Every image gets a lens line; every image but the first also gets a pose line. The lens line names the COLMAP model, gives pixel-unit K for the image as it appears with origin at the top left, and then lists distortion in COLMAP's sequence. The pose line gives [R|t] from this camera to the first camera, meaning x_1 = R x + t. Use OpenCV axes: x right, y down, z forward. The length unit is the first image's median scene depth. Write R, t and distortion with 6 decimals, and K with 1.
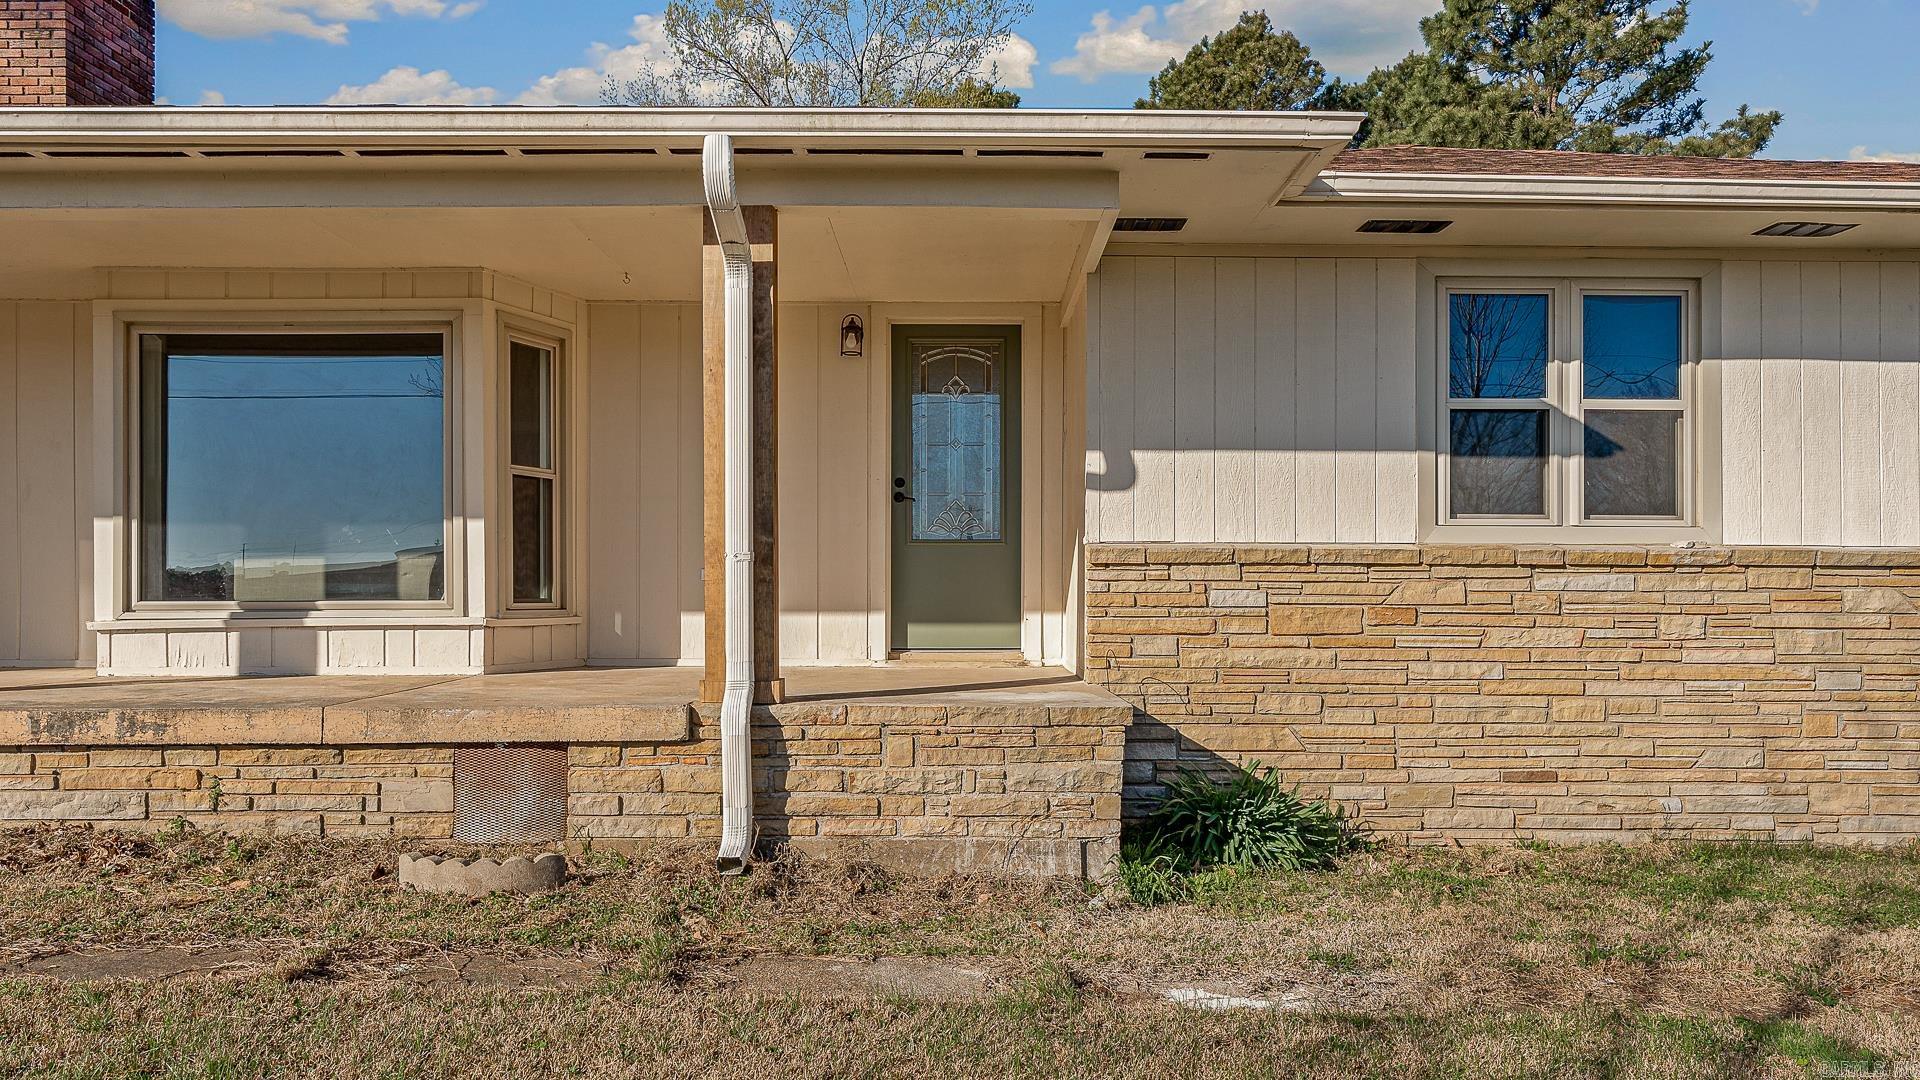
lens RADIAL K [[1261.5, 0, 967.0], [0, 1261.5, 599.8], [0, 0, 1]] dist [-0.003557, -0.000326]
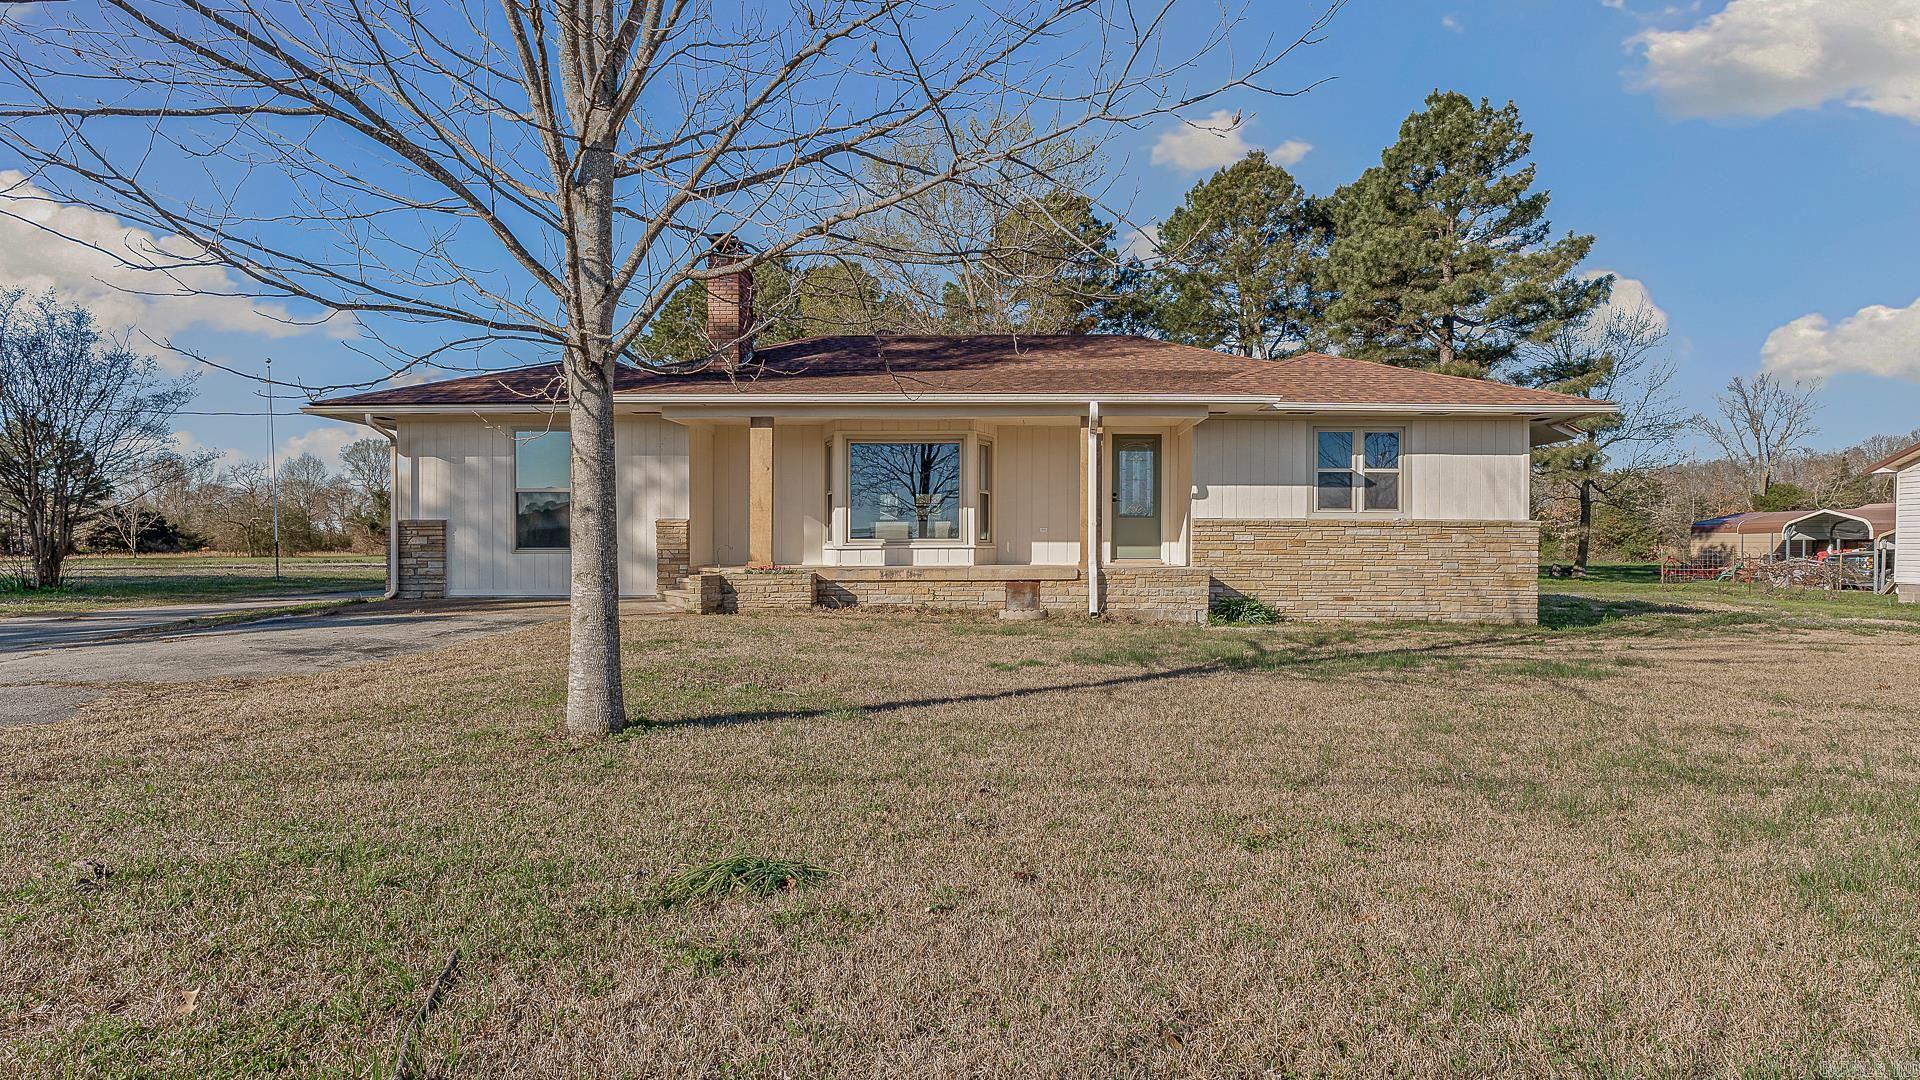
lens RADIAL K [[1040.0, 0, 1015.1], [0, 1040.0, 579.6], [0, 0, 1]] dist [0.002764, 0.000278]
pose [[0.999993, 0.001299, -0.003570, -0.302162], [-0.001211, 0.999699, 0.024521, 0.037833], [0.003600, -0.024516, 0.999693, -1.389427]]
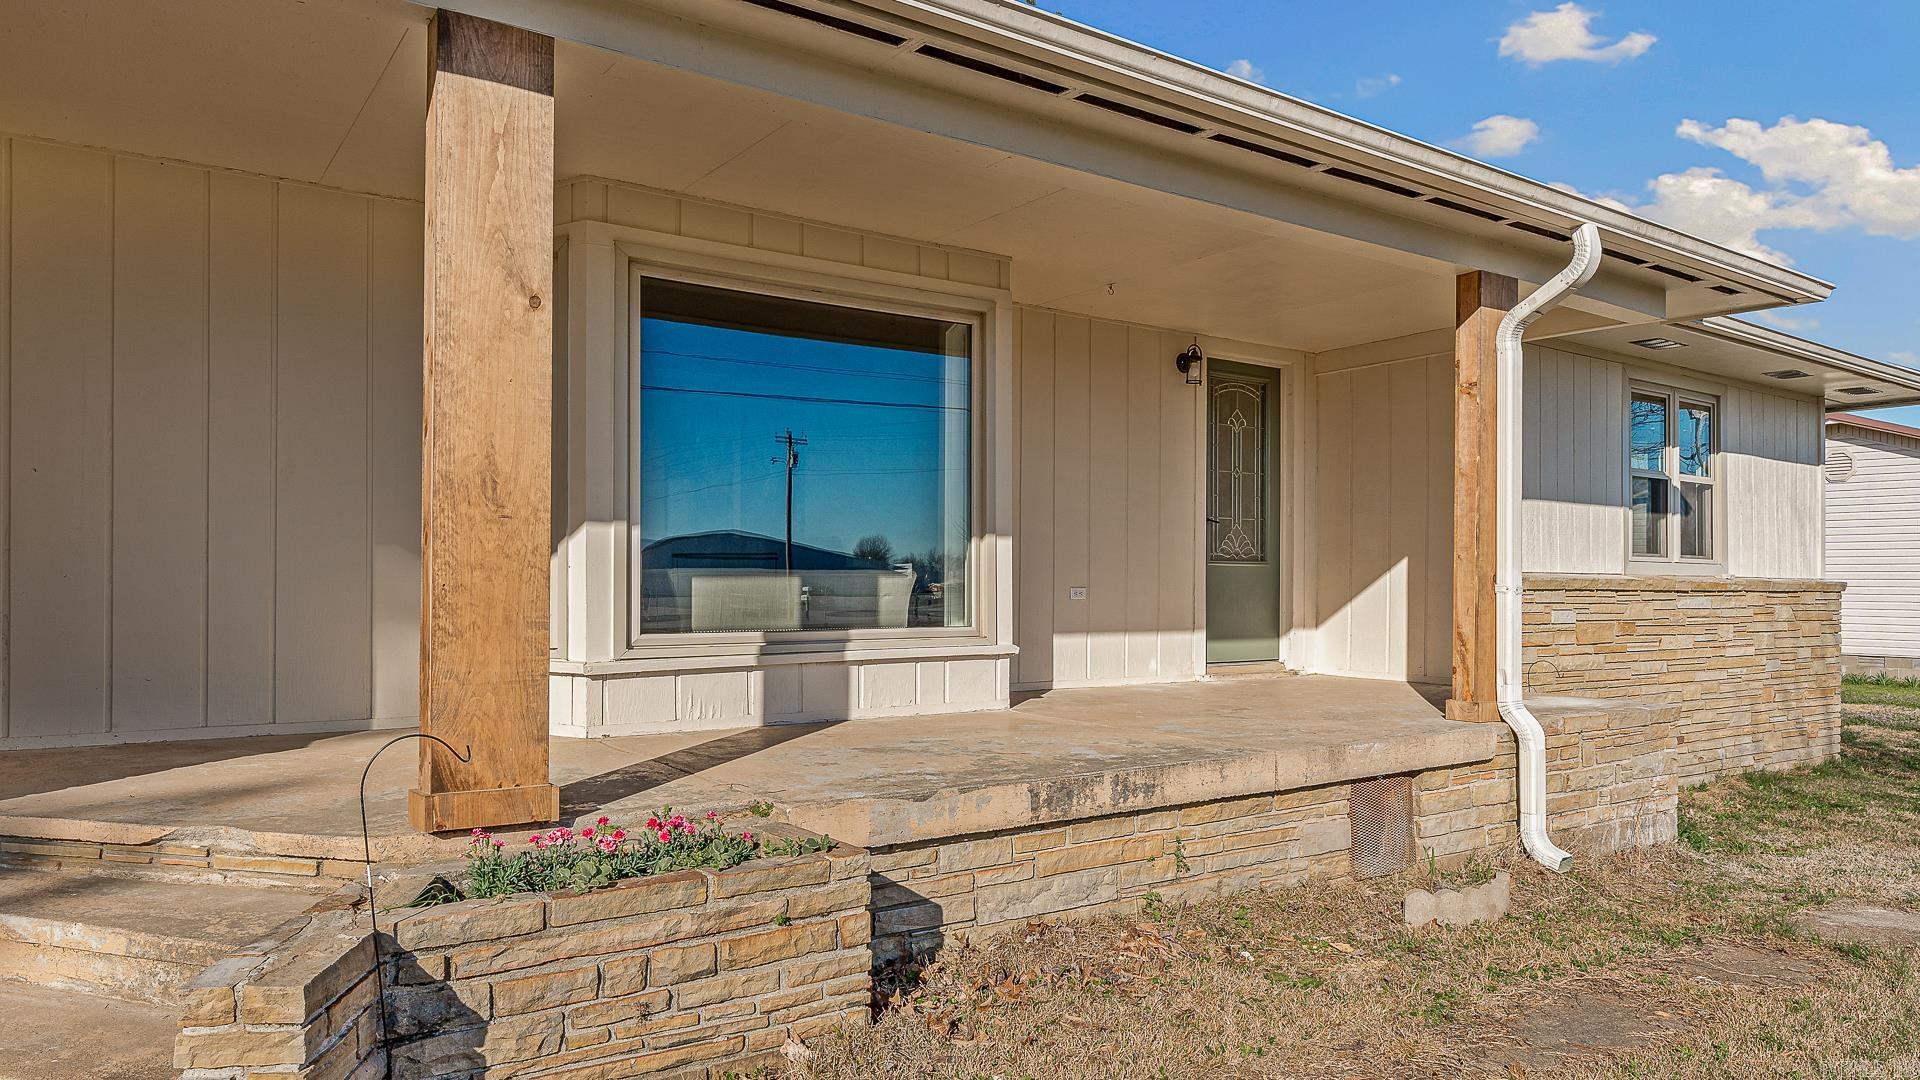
lens RADIAL K [[1261.5, 0, 967.0], [0, 1261.5, 599.8], [0, 0, 1]] dist [-0.003557, -0.000326]
pose [[0.819303, -0.003498, 0.573350, -0.985925], [-0.000414, 0.999978, 0.006693, -0.026129], [-0.573360, -0.005721, 0.819283, 0.295488]]
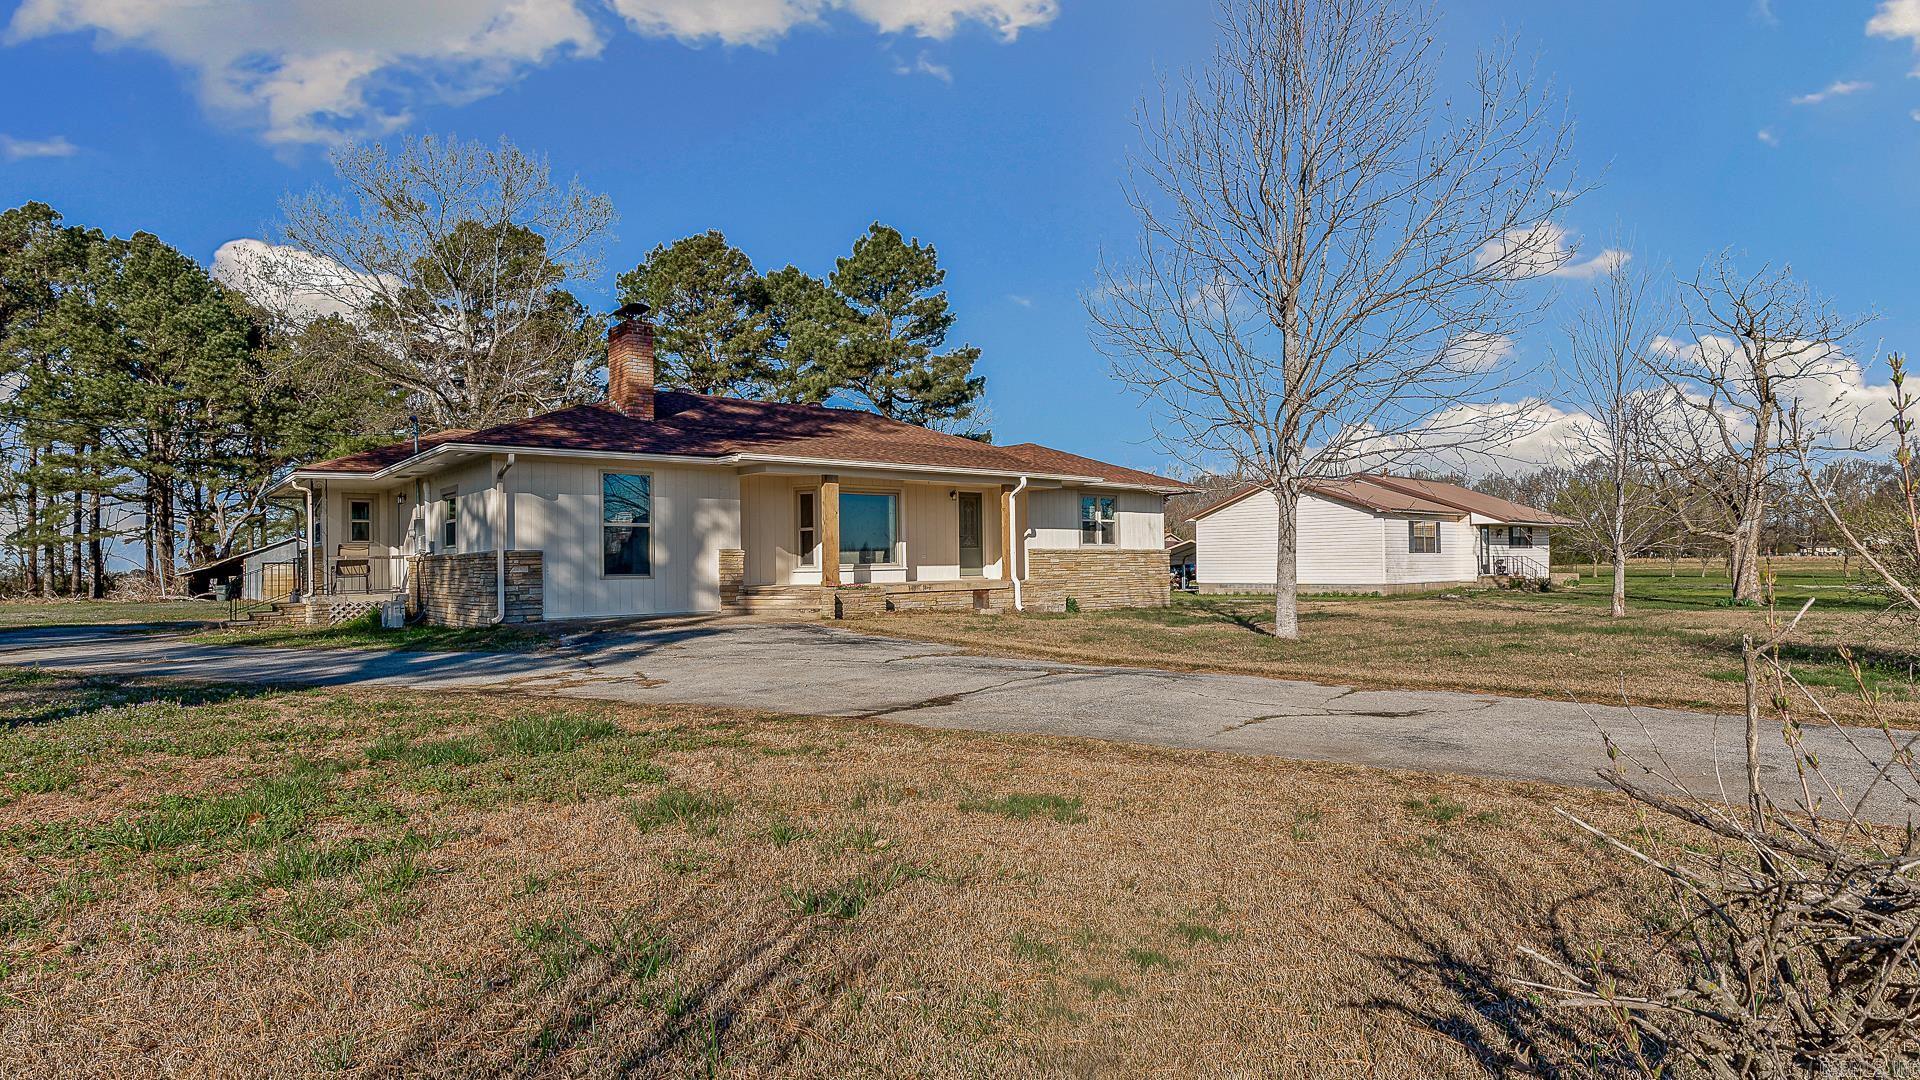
lens RADIAL K [[1017.5, 0, 968.8], [0, 1017.5, 575.0], [0, 0, 1]] dist [-0.002749, -0.000081]
pose [[0.767529, -0.016547, 0.640800, -2.444066], [0.018611, 0.999821, 0.003527, 0.033695], [-0.640744, 0.009219, 0.767700, -1.705879]]
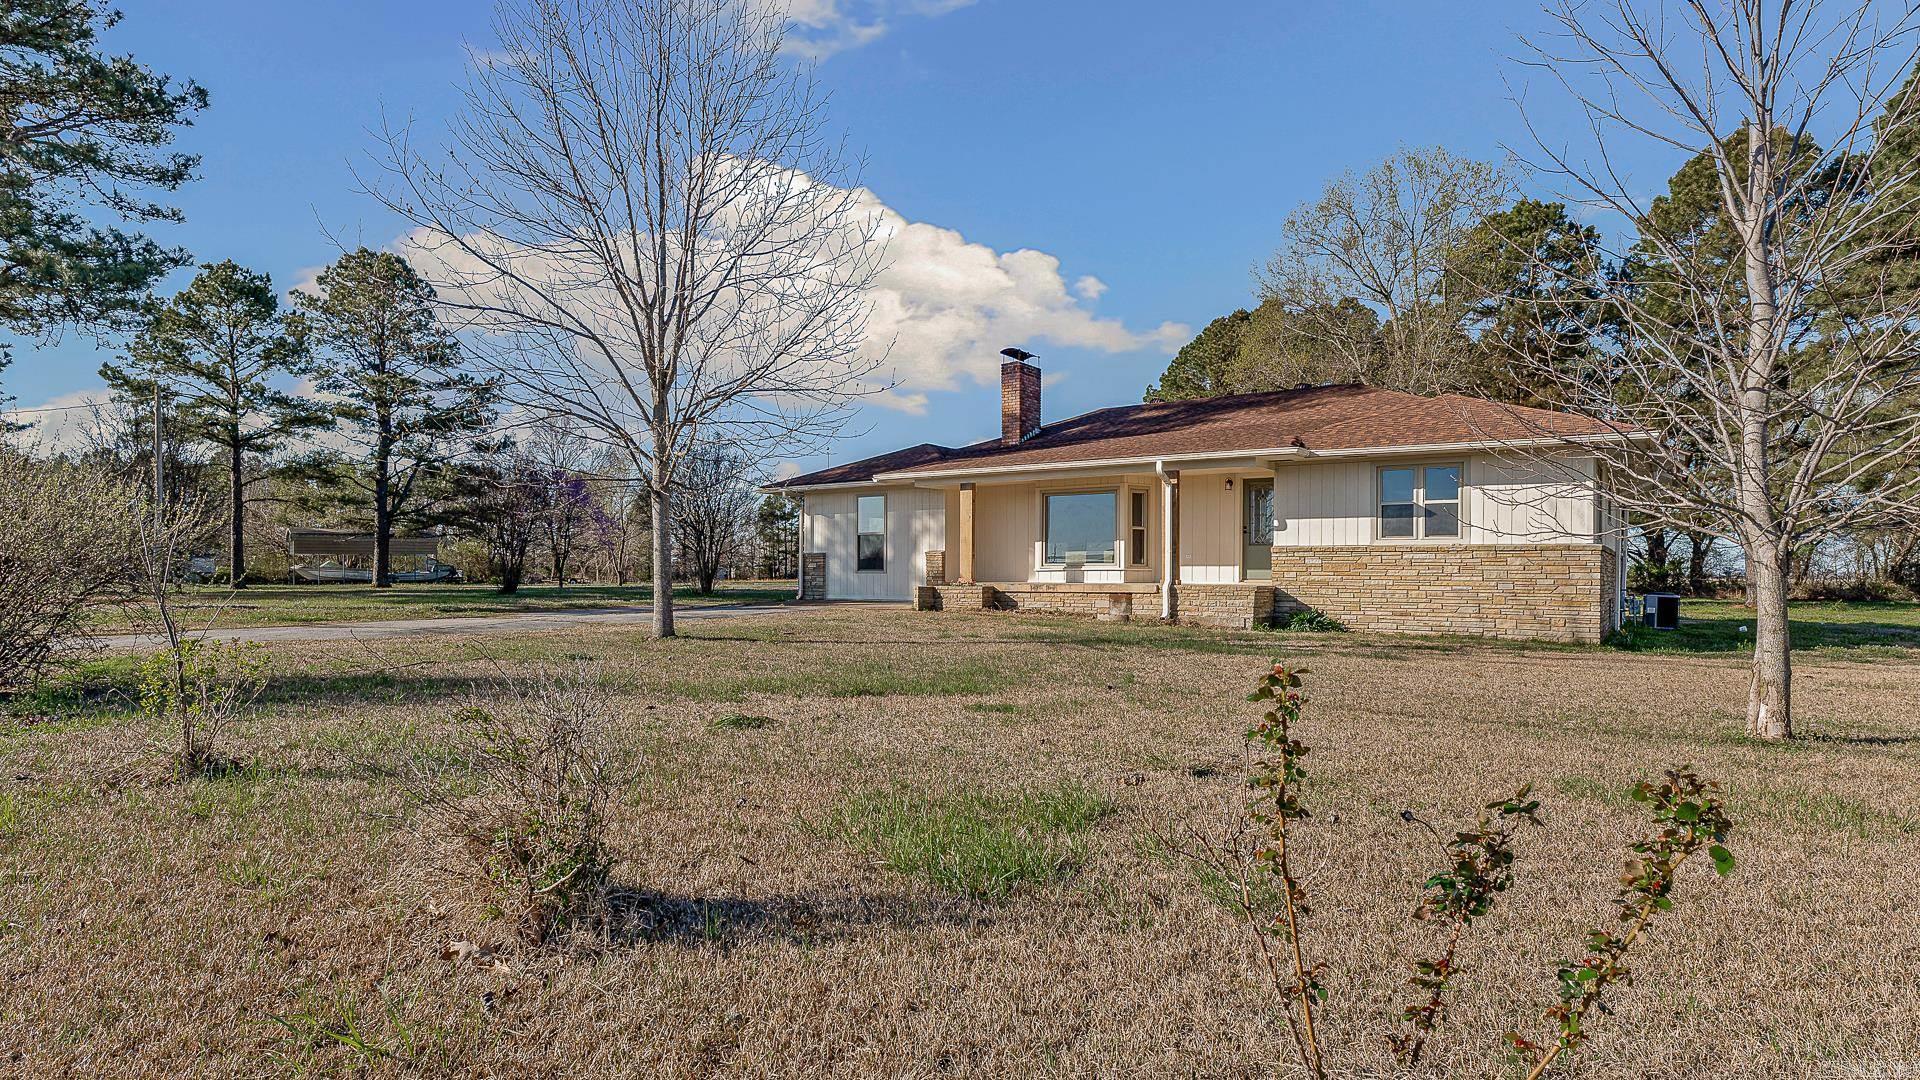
lens RADIAL K [[1017.5, 0, 968.8], [0, 1017.5, 575.0], [0, 0, 1]] dist [-0.002749, -0.000081]
pose [[0.822129, 0.004507, -0.569284, 1.022918], [-0.008526, 0.999954, -0.004395, 0.057561], [0.569238, 0.008467, 0.822129, -1.865104]]
